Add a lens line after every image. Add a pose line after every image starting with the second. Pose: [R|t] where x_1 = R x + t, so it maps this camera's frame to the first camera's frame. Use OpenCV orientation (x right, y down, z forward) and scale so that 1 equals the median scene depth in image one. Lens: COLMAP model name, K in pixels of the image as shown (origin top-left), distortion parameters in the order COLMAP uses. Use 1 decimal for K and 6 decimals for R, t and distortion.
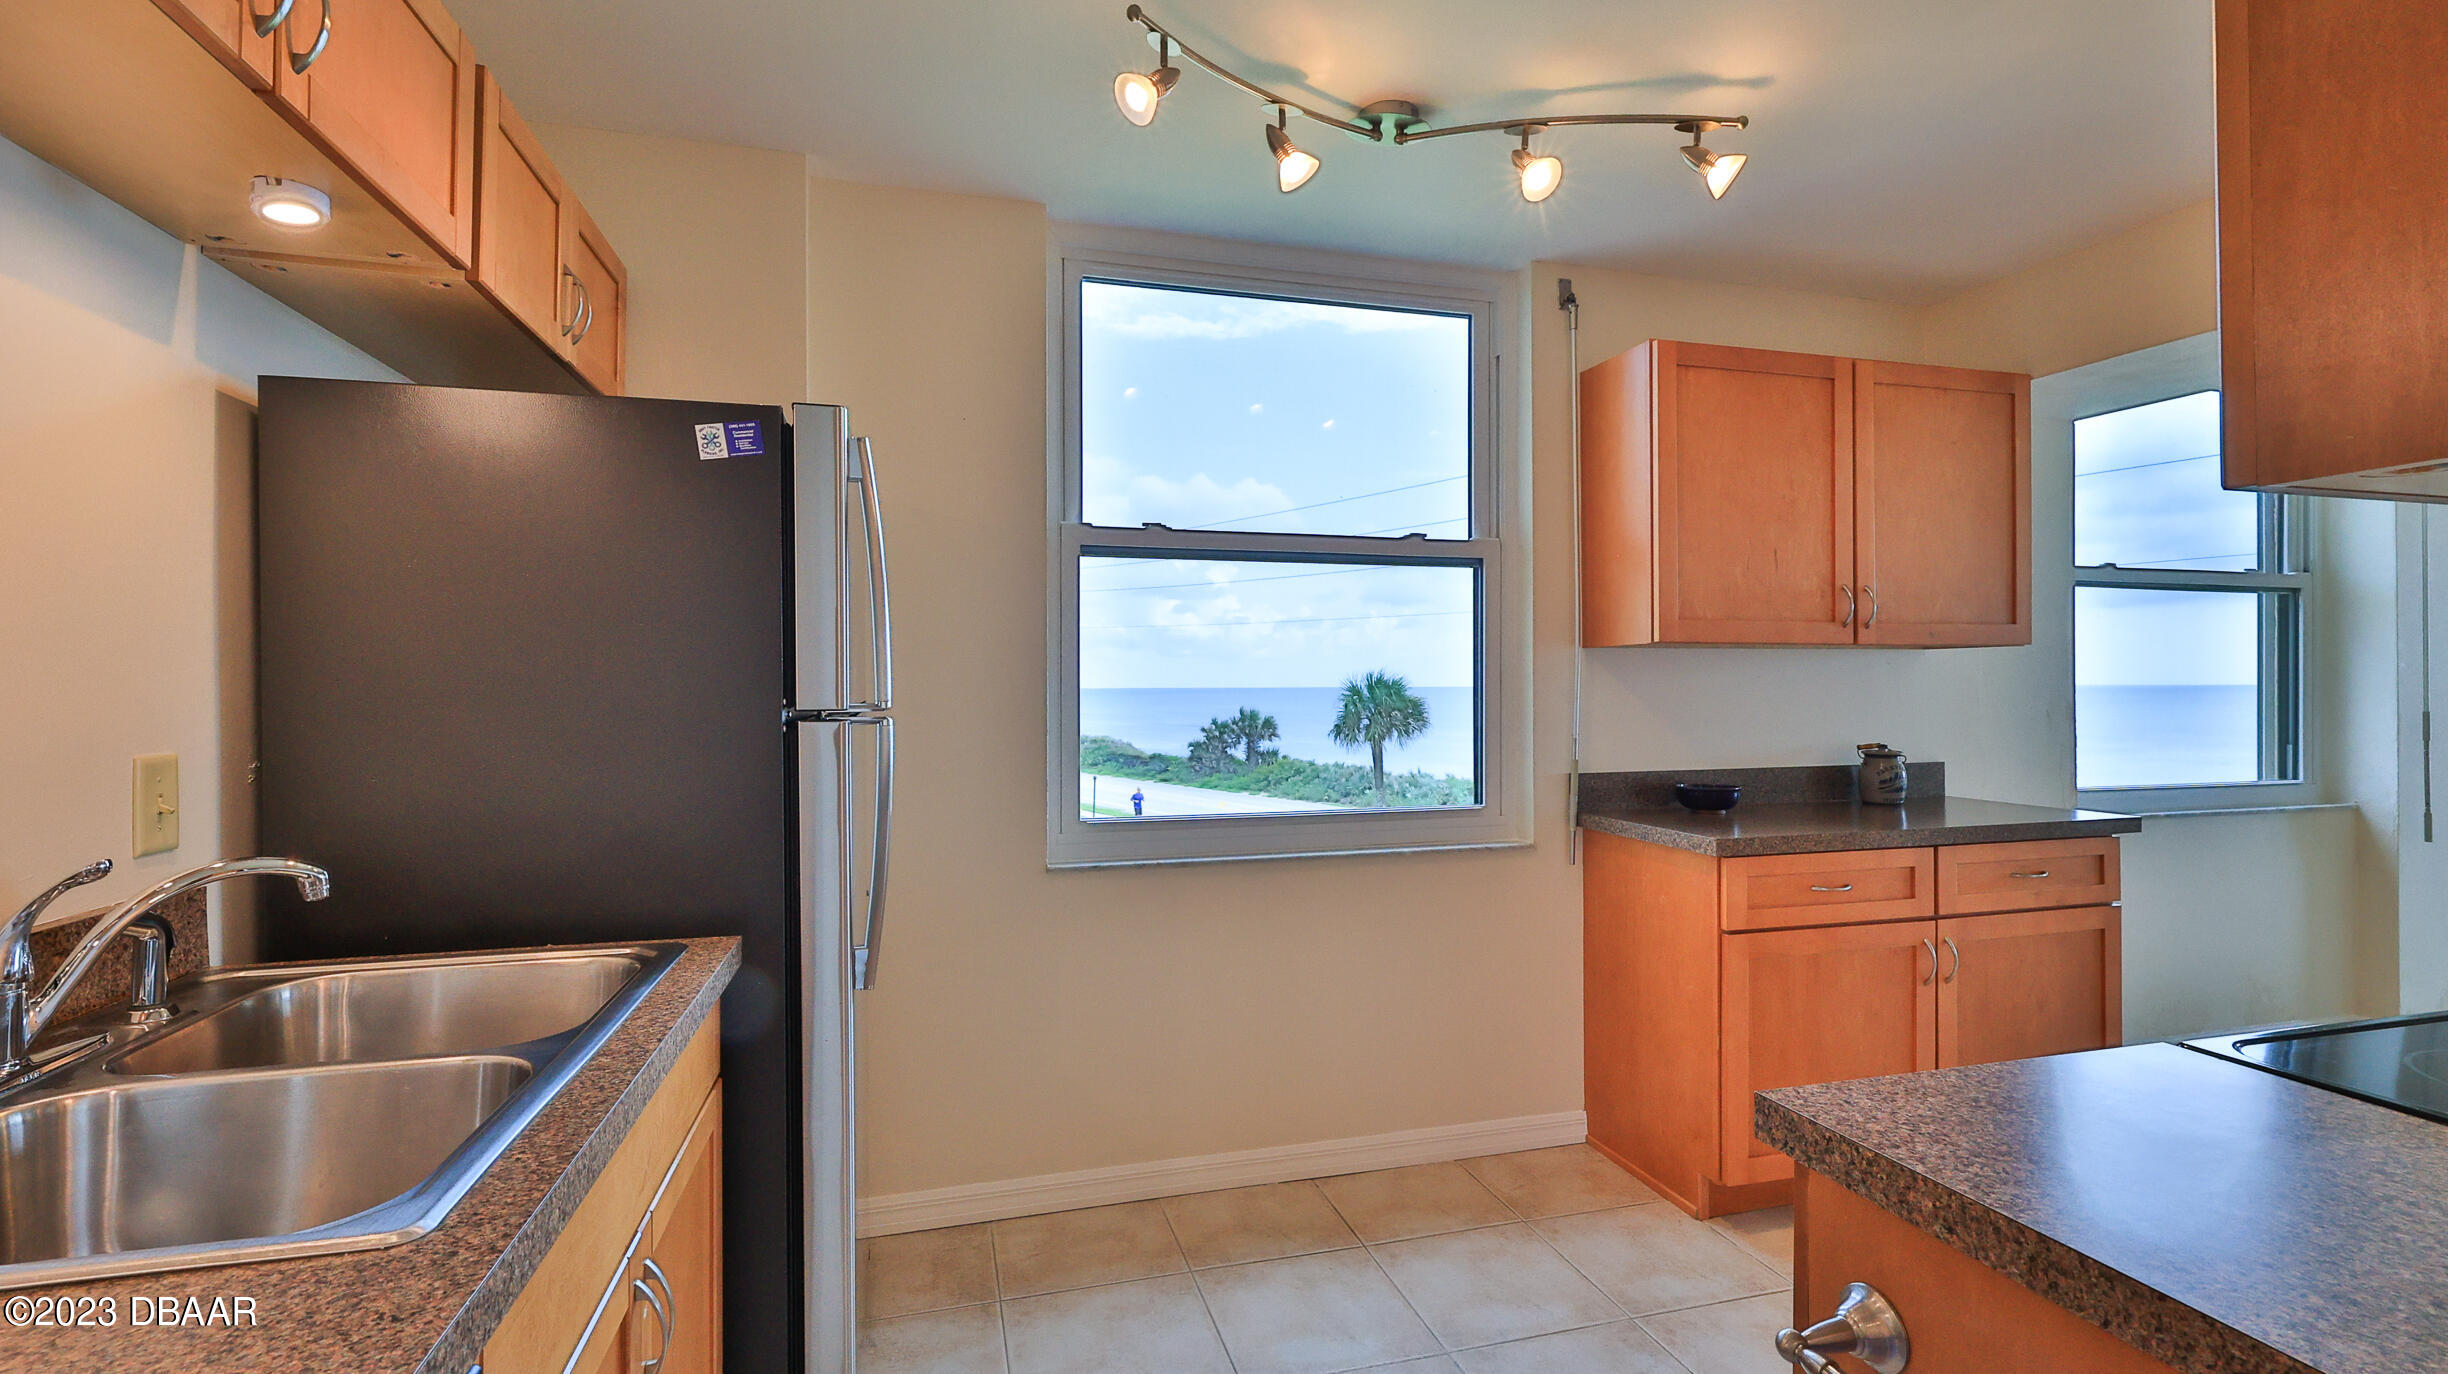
lens RADIAL K [[985.0, 0, 1164.6], [0, 985.0, 685.5], [0, 0, 1]] dist [-0.000094, 0.000094]
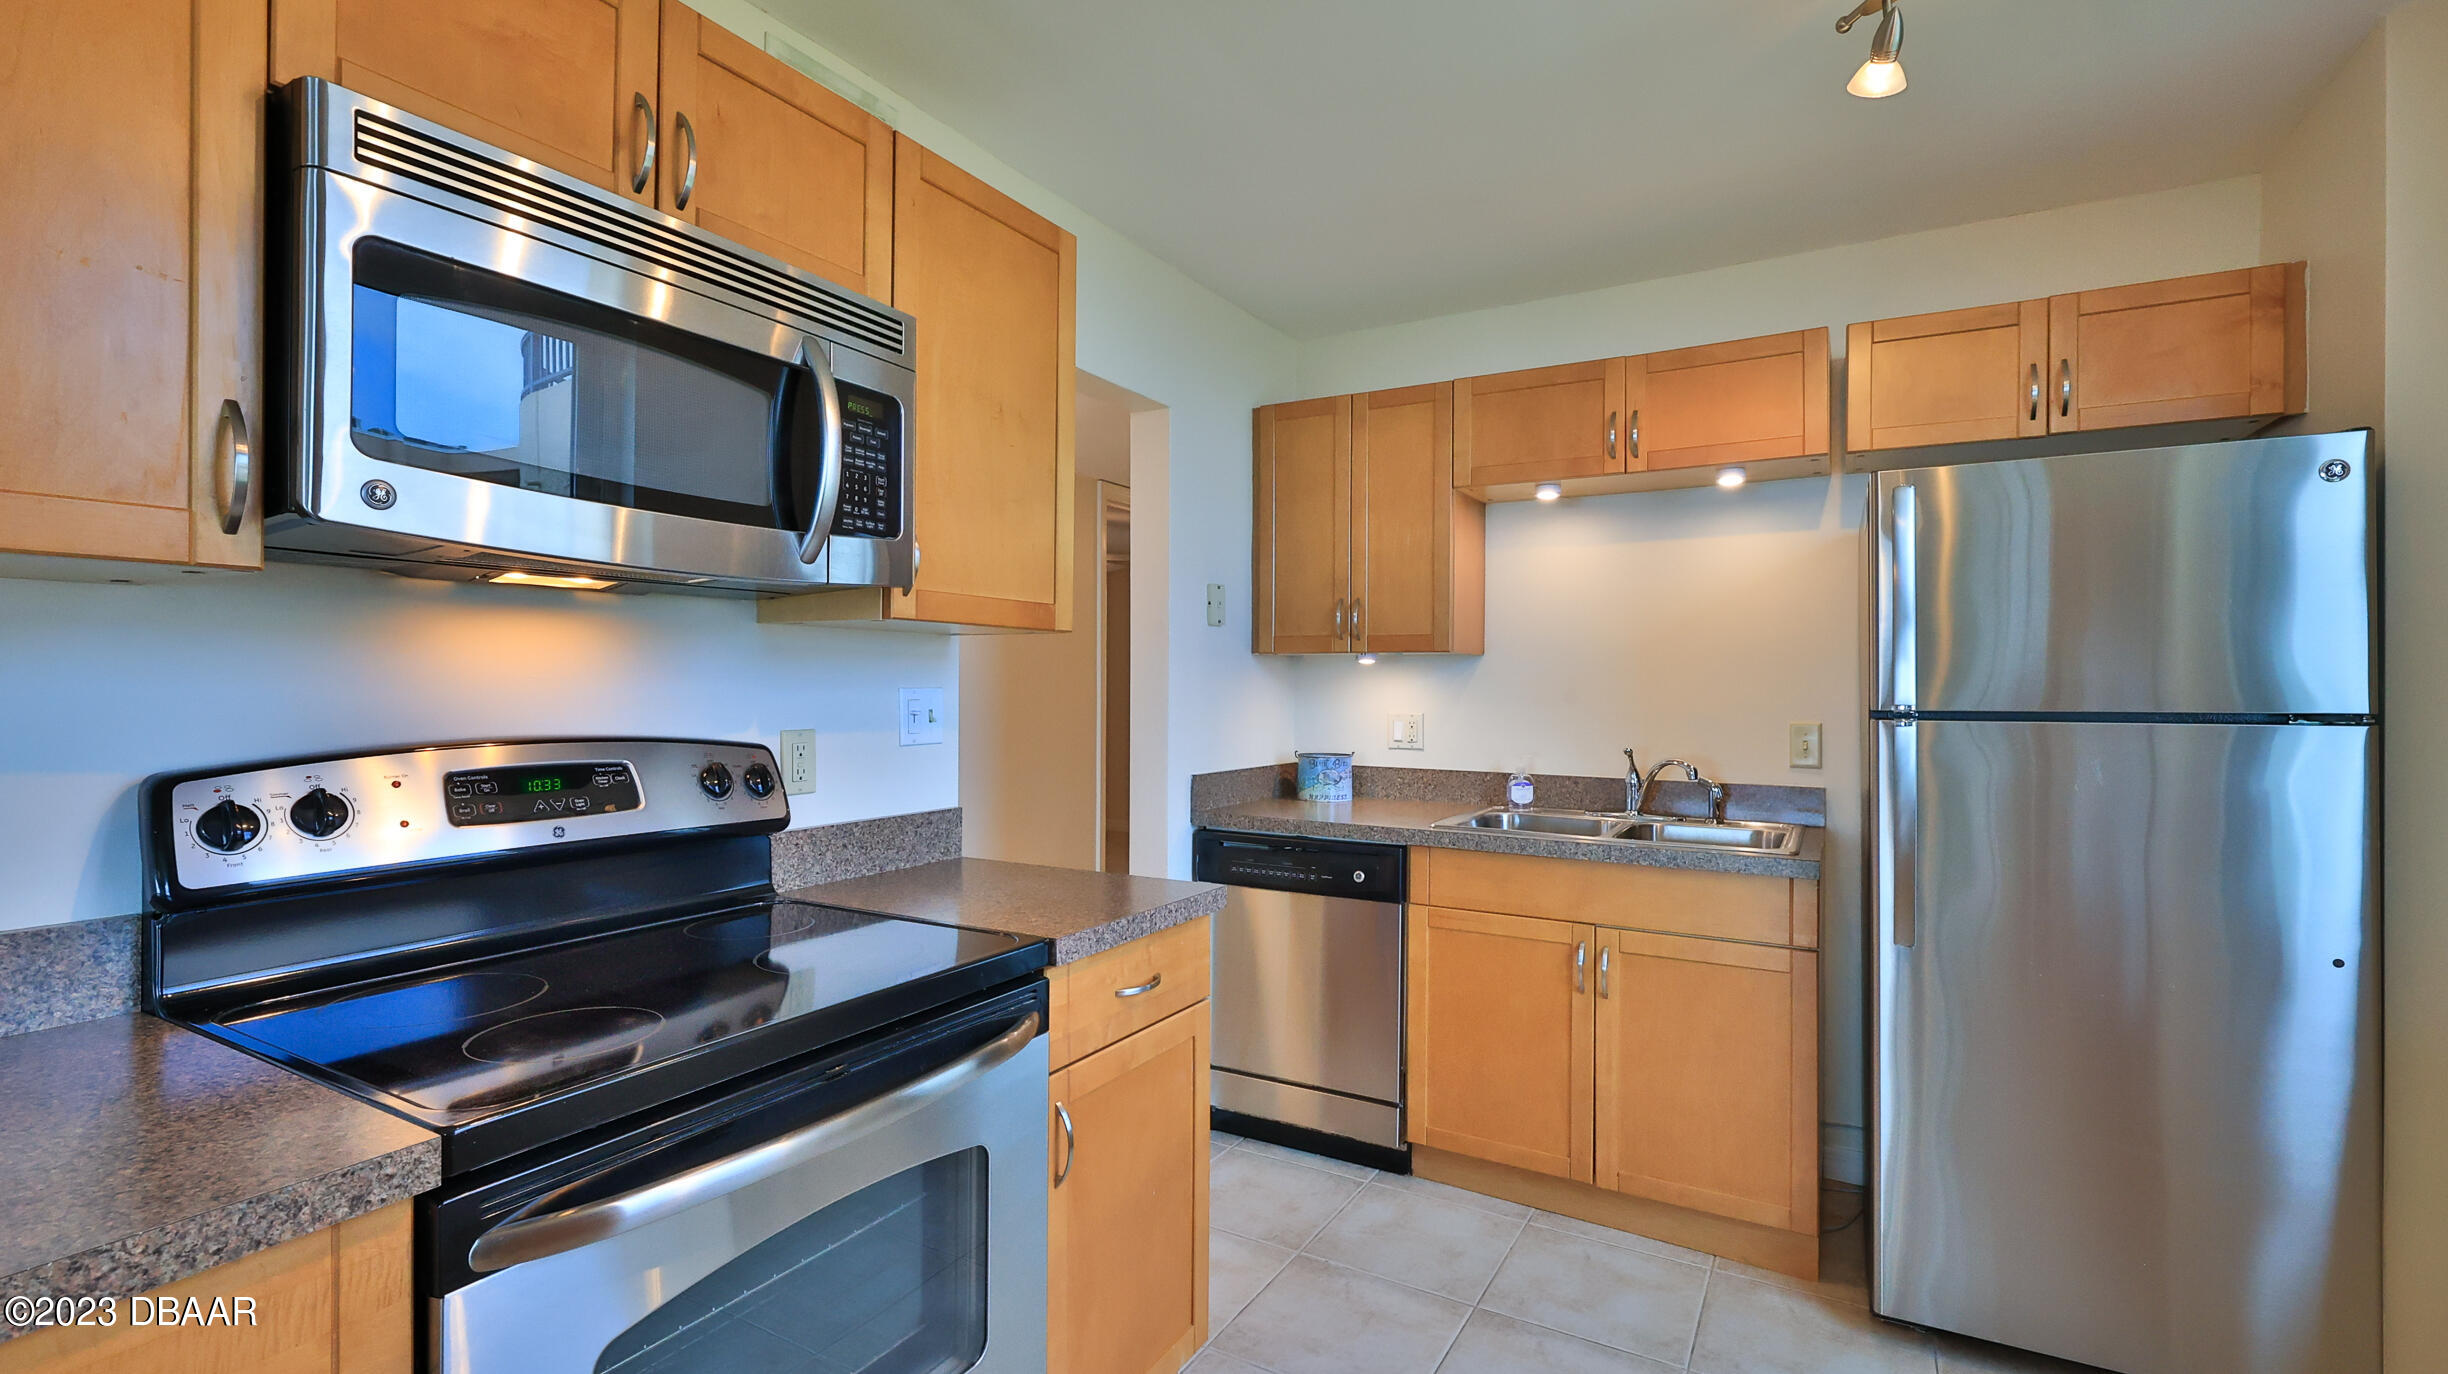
lens RADIAL K [[1082.6, 0, 1224.0], [0, 1082.6, 687.0], [0, 0, 1]] dist [-0.000769, 0.000542]
pose [[-0.687379, 0.000364, -0.726299, 0.714955], [-0.003928, 0.999983, 0.004218, -0.003003], [0.726288, 0.005753, -0.687366, 0.761647]]
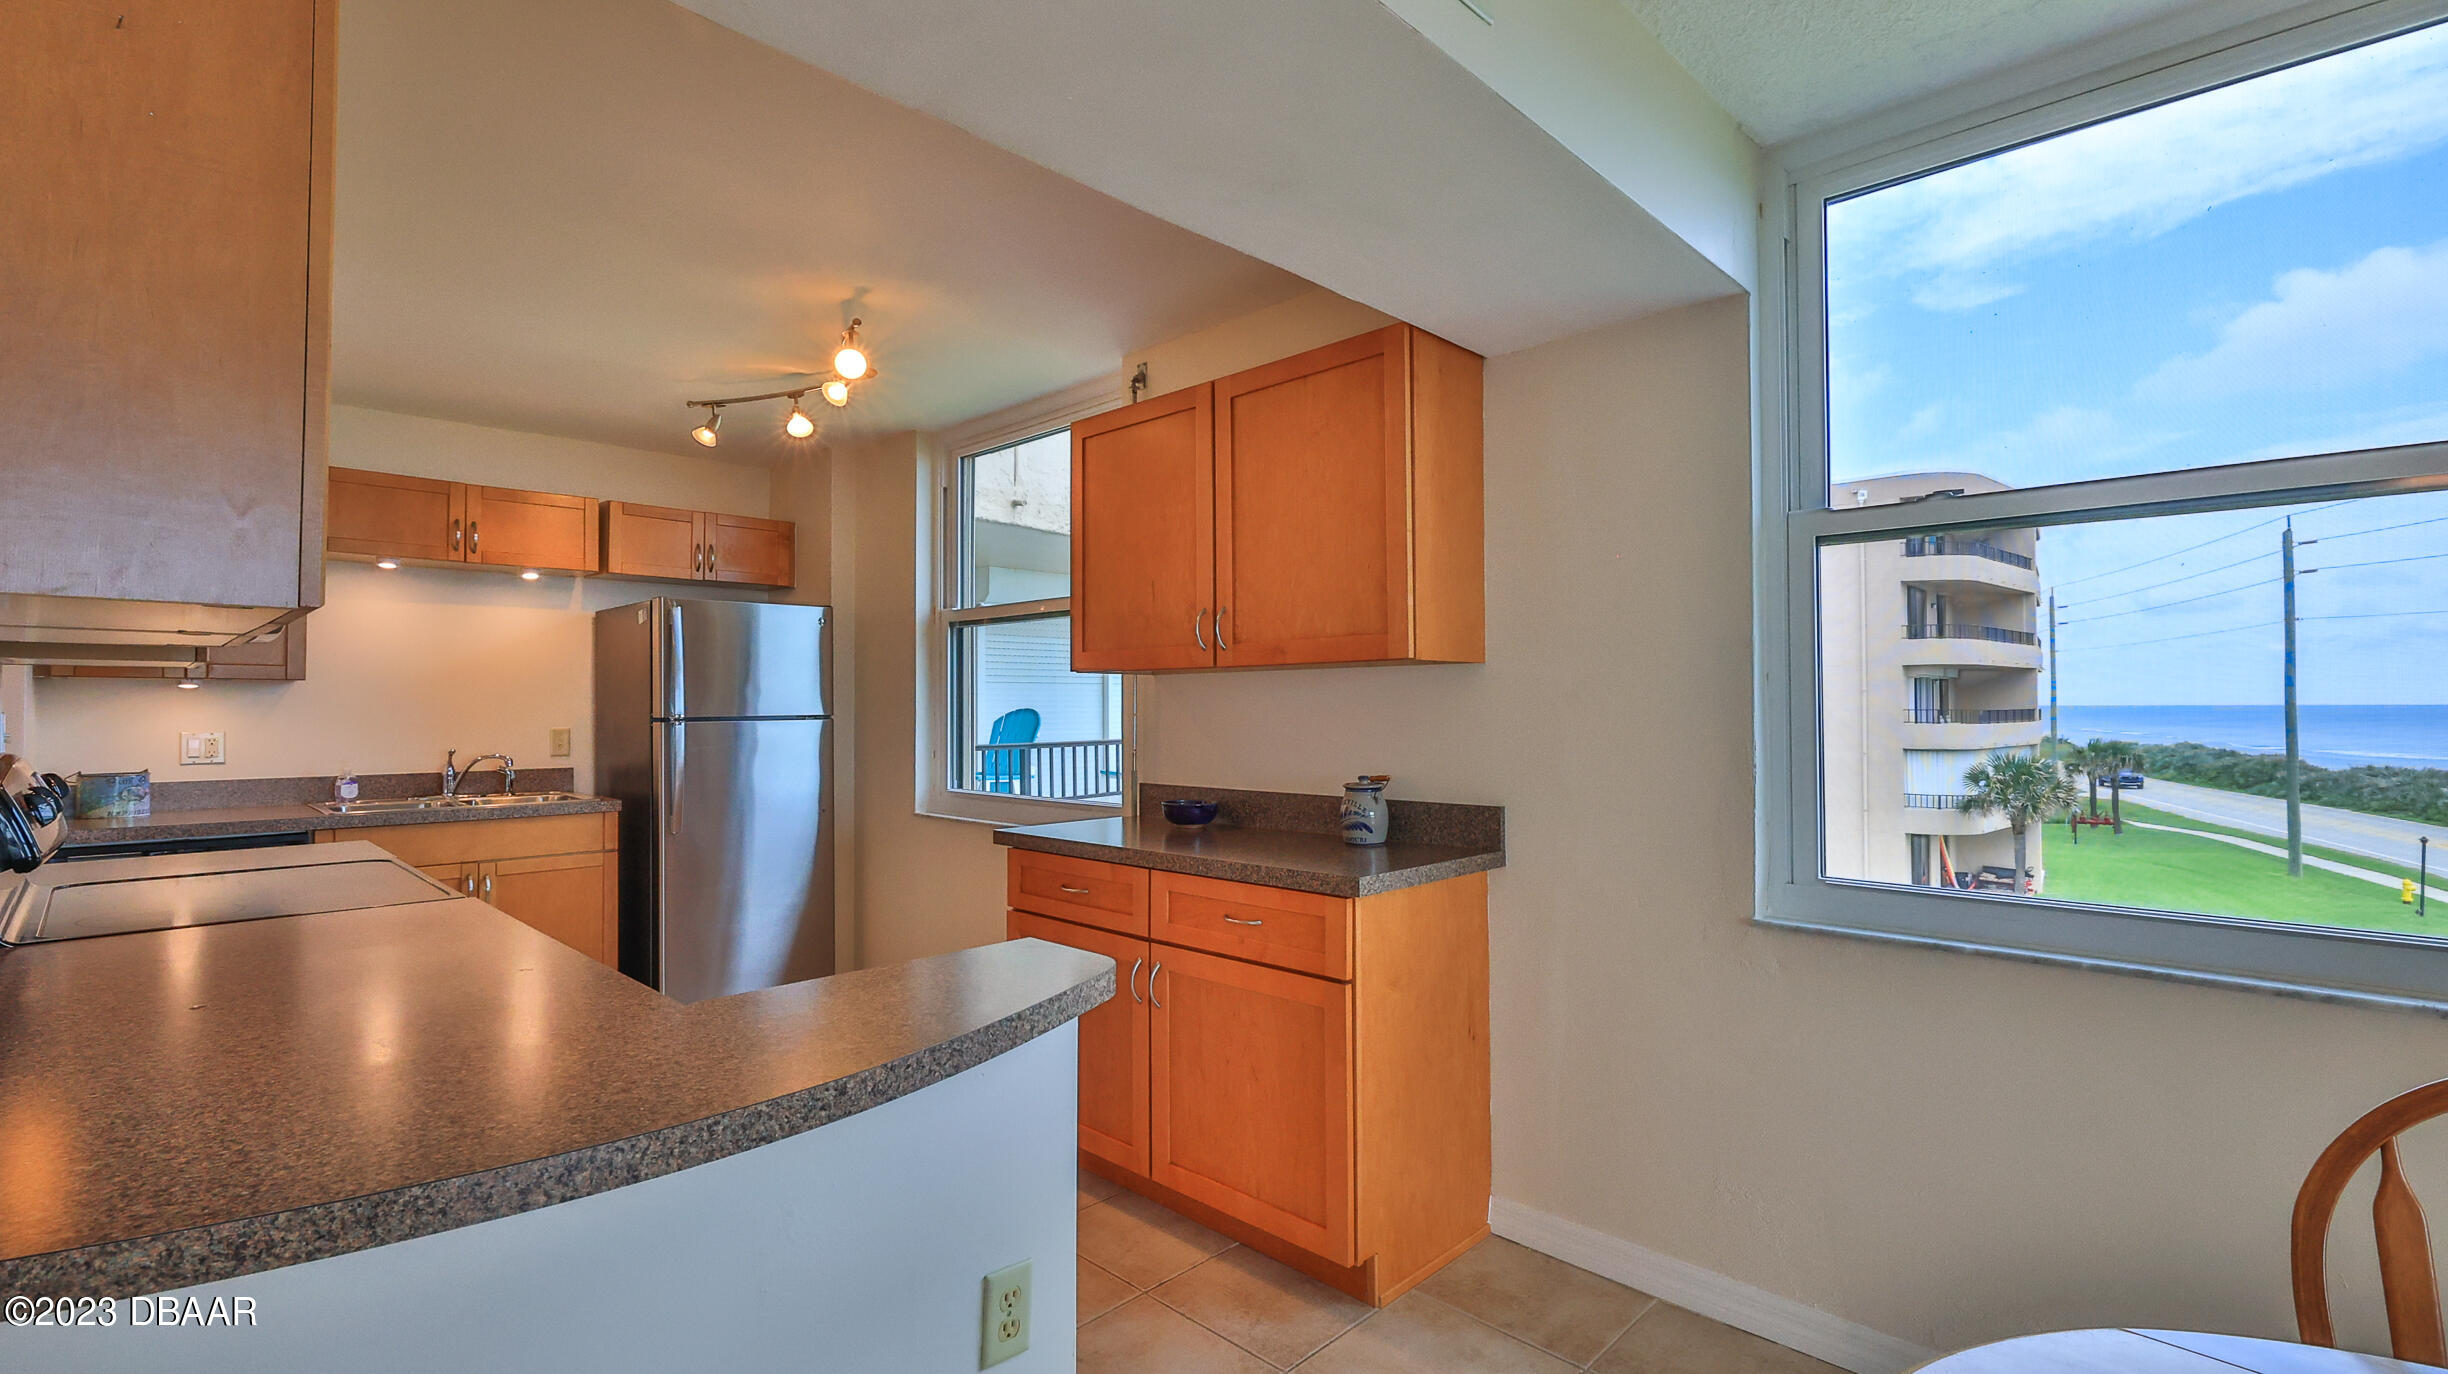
lens RADIAL K [[1082.6, 0, 1224.0], [0, 1082.6, 687.0], [0, 0, 1]] dist [-0.000769, 0.000542]
pose [[0.532508, -0.011477, -0.846347, 1.571062], [0.000371, 0.999911, -0.013326, -0.007719], [0.846425, 0.006783, 0.532465, 0.419697]]
